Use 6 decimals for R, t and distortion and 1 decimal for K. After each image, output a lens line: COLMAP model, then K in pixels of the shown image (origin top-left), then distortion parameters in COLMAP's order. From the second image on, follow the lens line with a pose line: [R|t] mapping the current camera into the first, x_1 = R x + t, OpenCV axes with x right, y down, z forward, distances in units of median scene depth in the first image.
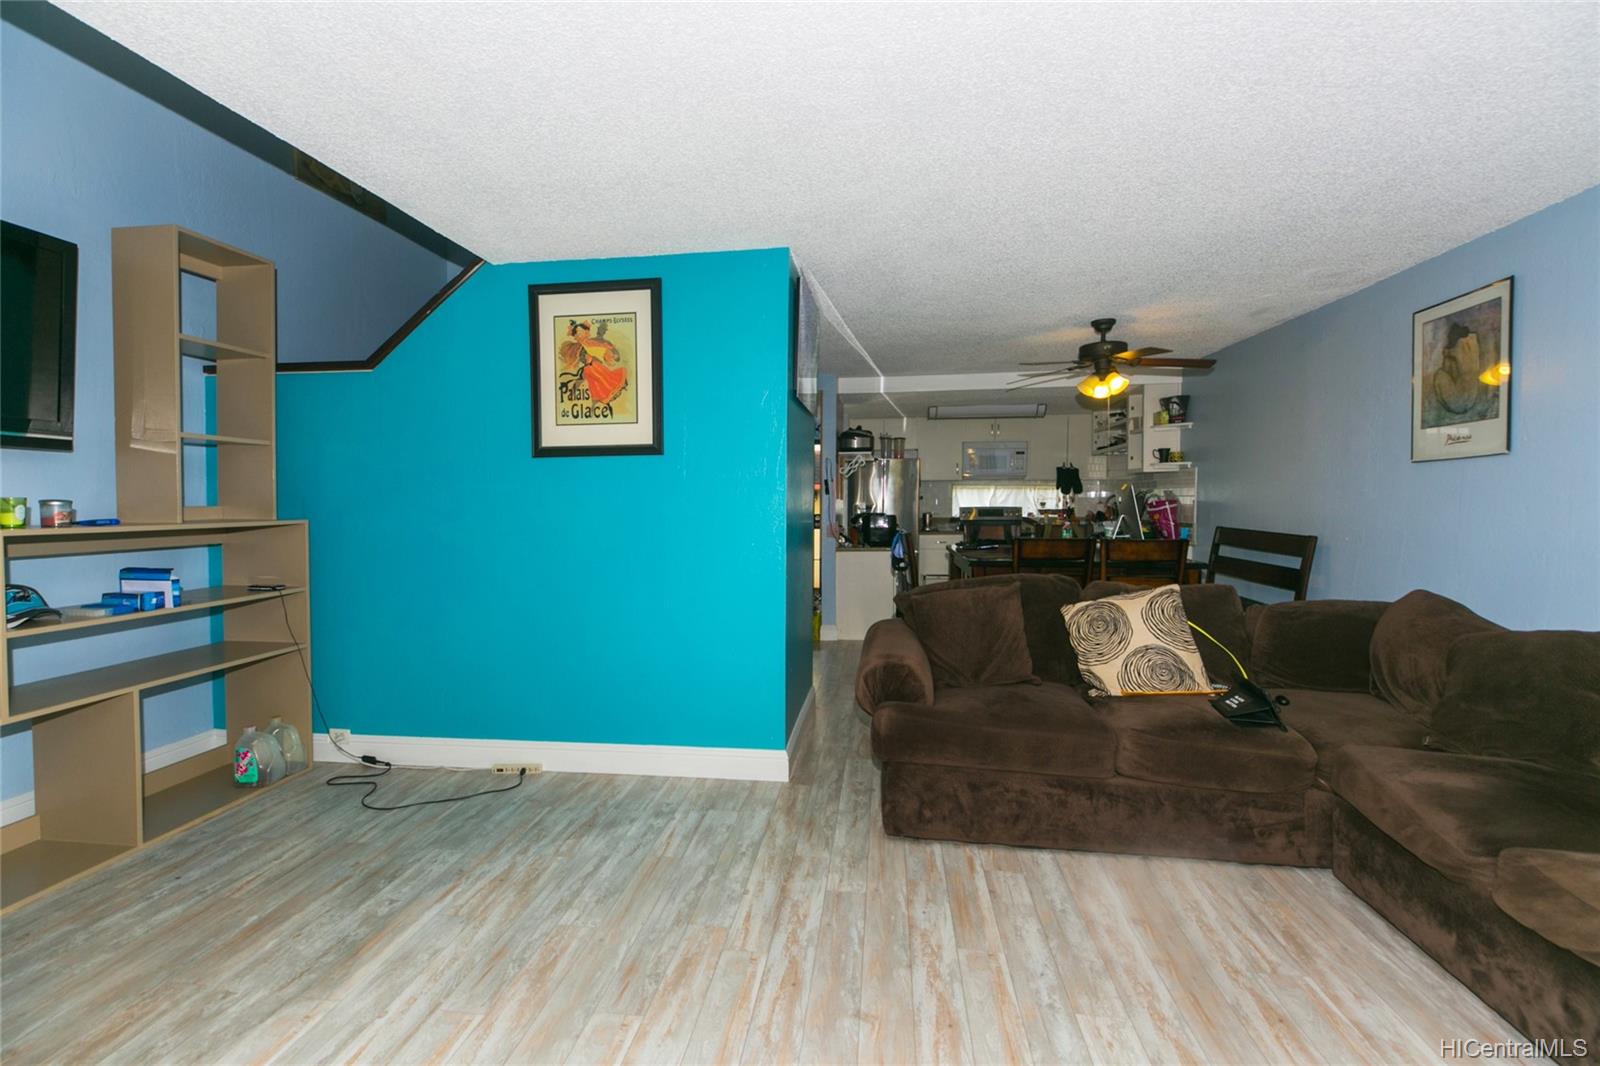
lens RADIAL K [[724.1, 0, 792.4], [0, 724.1, 541.8], [0, 0, 1]] dist [0.010320, -0.003658]
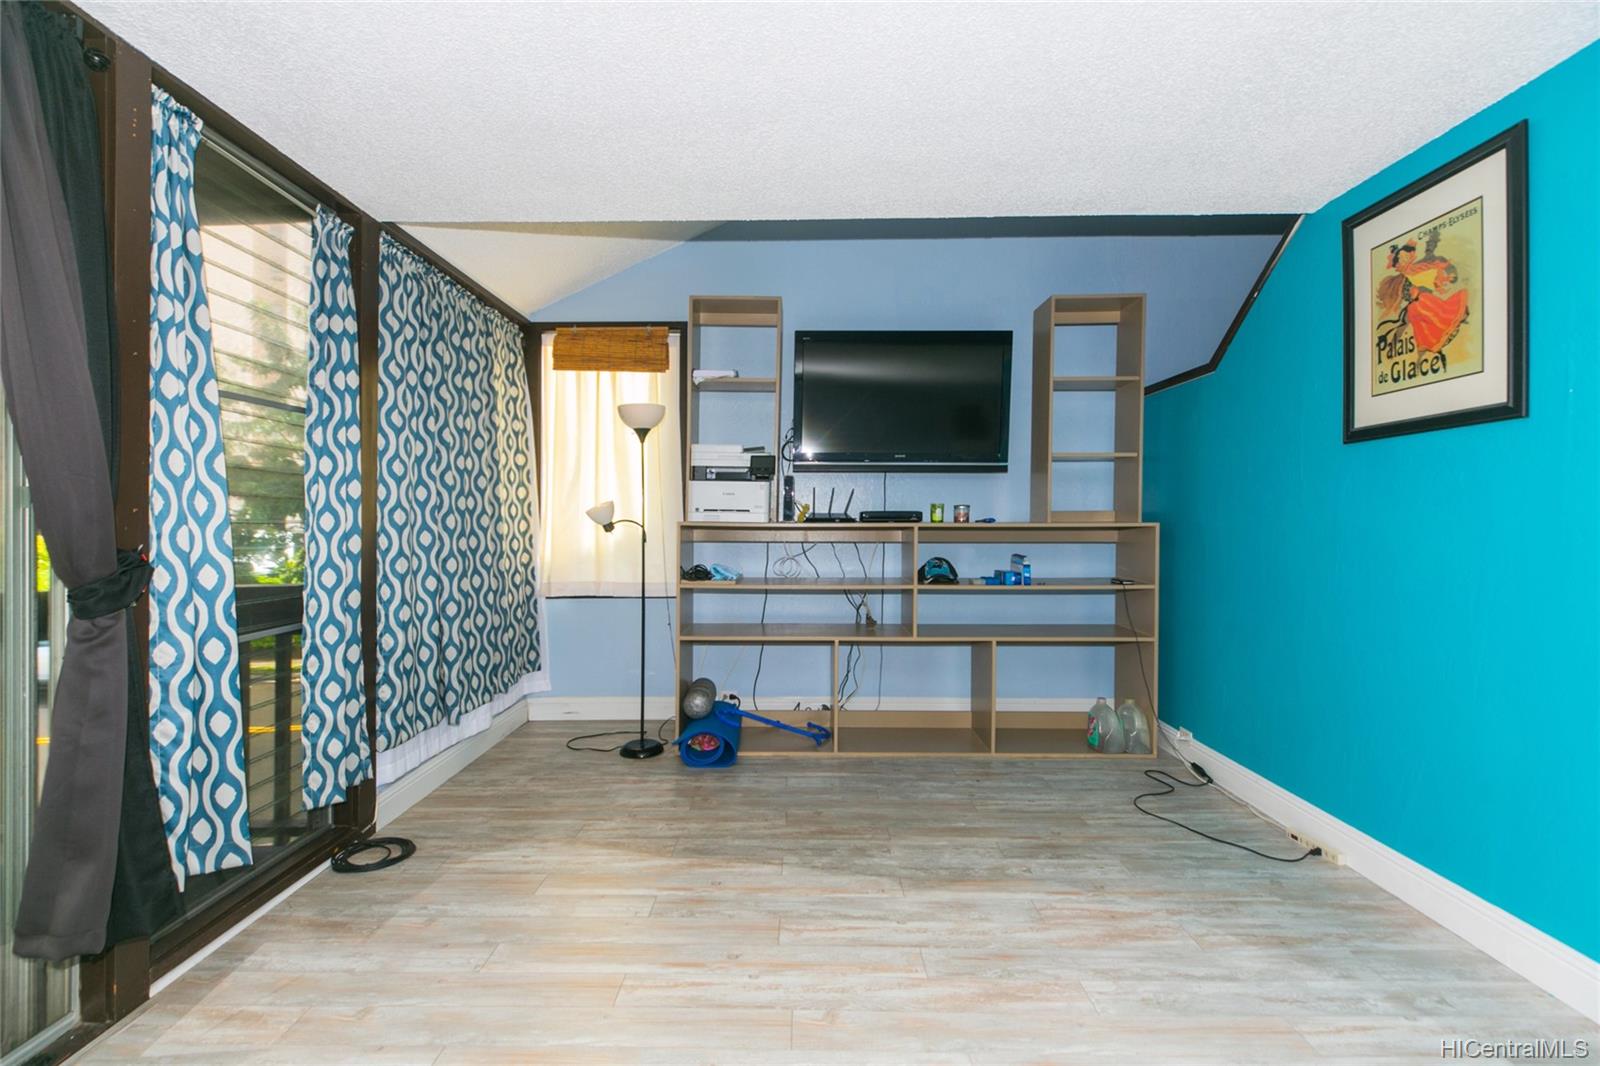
lens RADIAL K [[724.1, 0, 811.2], [0, 724.1, 520.6], [0, 0, 1]] dist [0.010320, -0.003658]
pose [[0.124160, 0.008053, -0.992230, 0.359466], [-0.052963, 0.998595, 0.001478, -0.008309], [0.990848, 0.052368, 0.124412, 0.388006]]
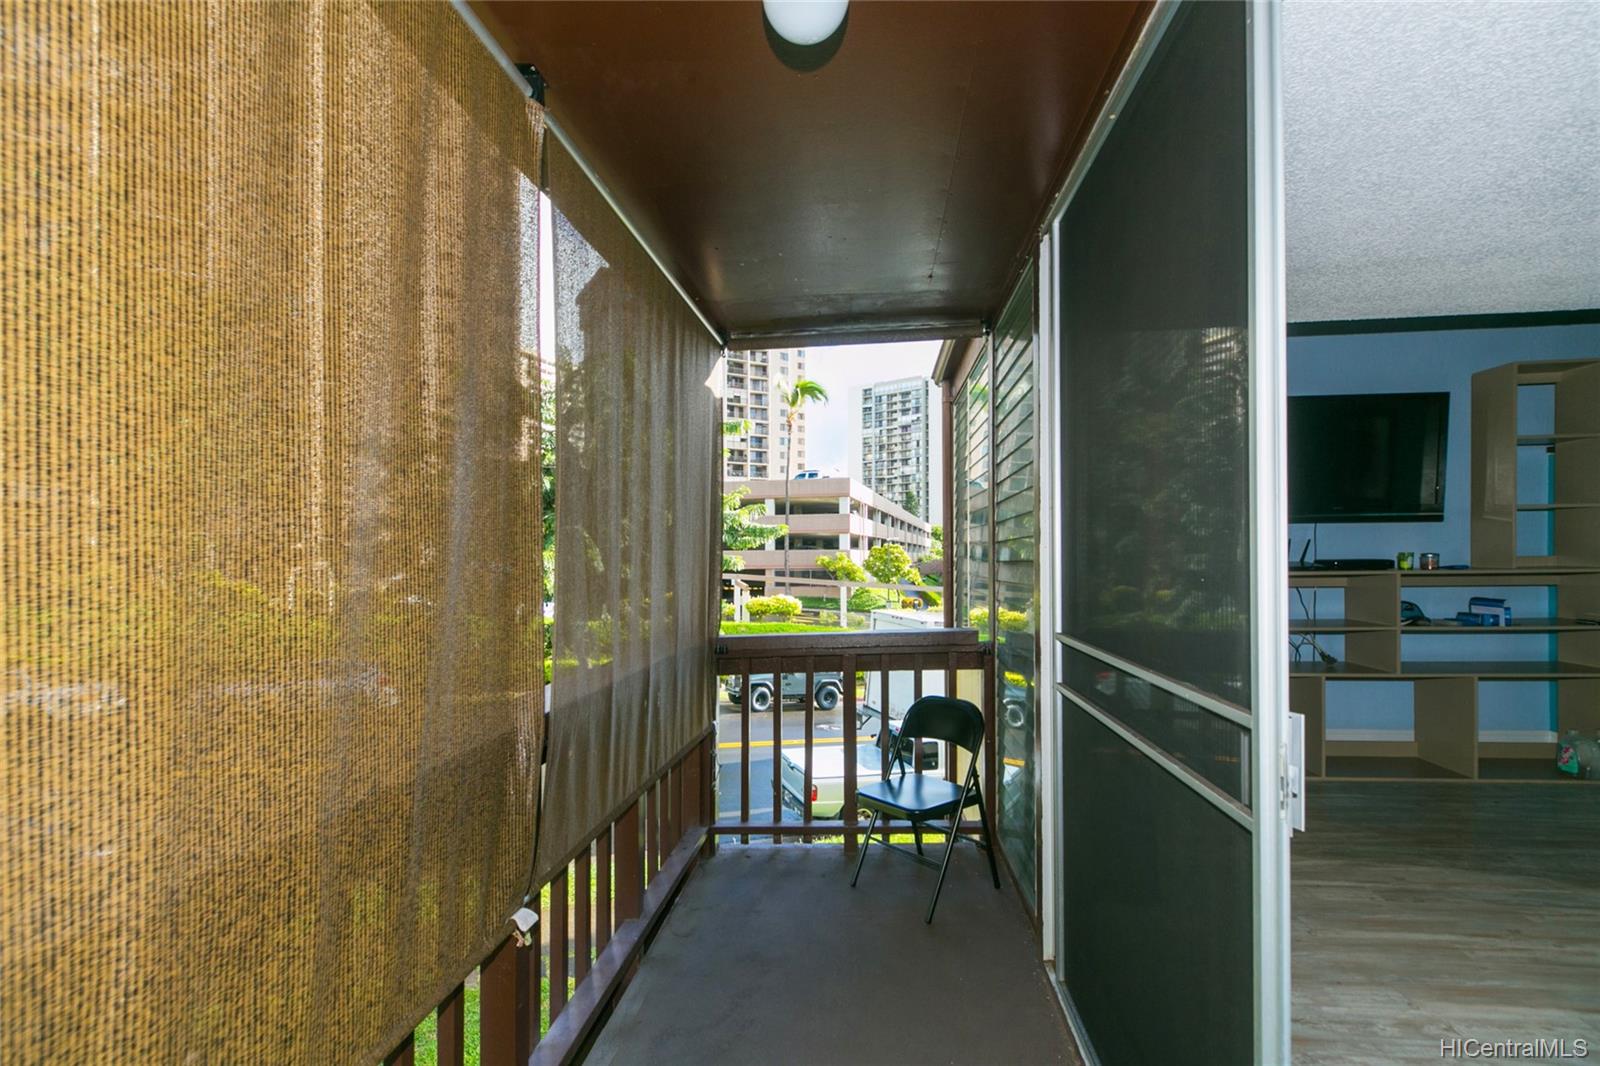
lens RADIAL K [[724.1, 0, 788.9], [0, 724.1, 540.4], [0, 0, 1]] dist [0.010320, -0.003658]
pose [[0.029929, -0.015915, -0.999425, 0.499014], [-0.036263, 0.999198, -0.016998, -0.004323], [0.998894, 0.036751, 0.029328, -0.422630]]
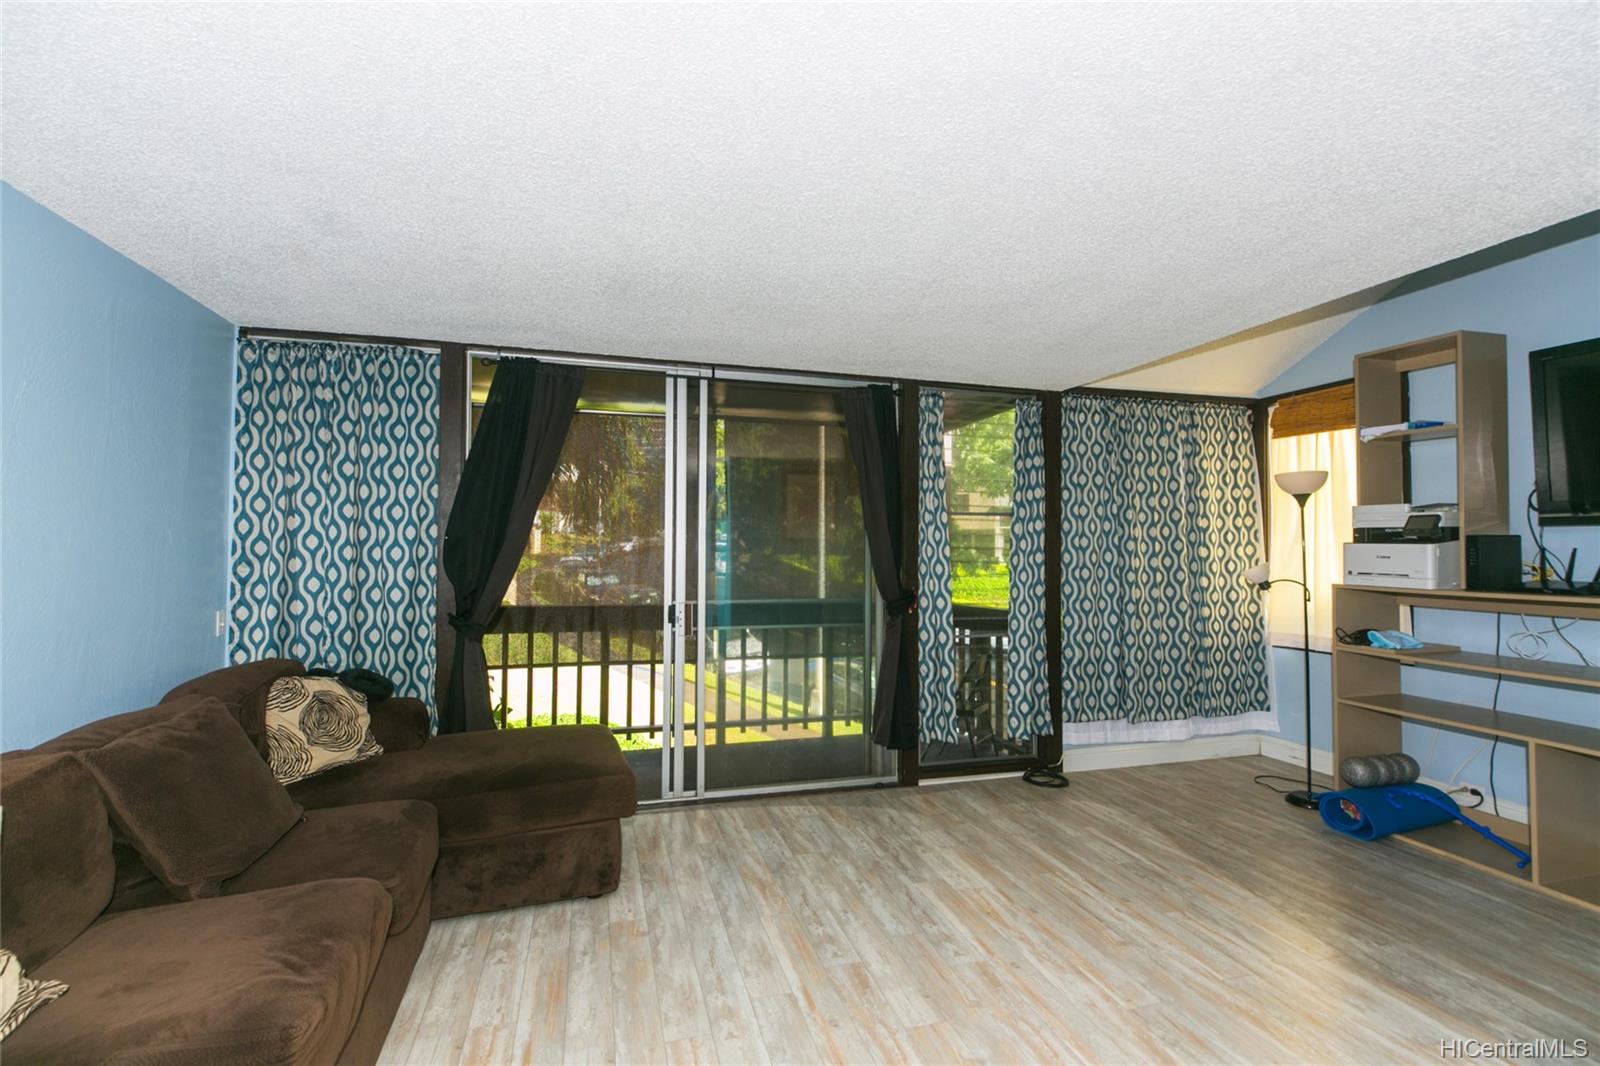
lens RADIAL K [[724.1, 0, 777.8], [0, 724.1, 513.4], [0, 0, 1]] dist [0.010320, -0.003658]
pose [[-0.923962, -0.015538, -0.382169, 0.477362], [-0.018032, 0.999833, 0.002946, -0.098827], [0.382059, 0.009613, -0.924088, 1.098553]]
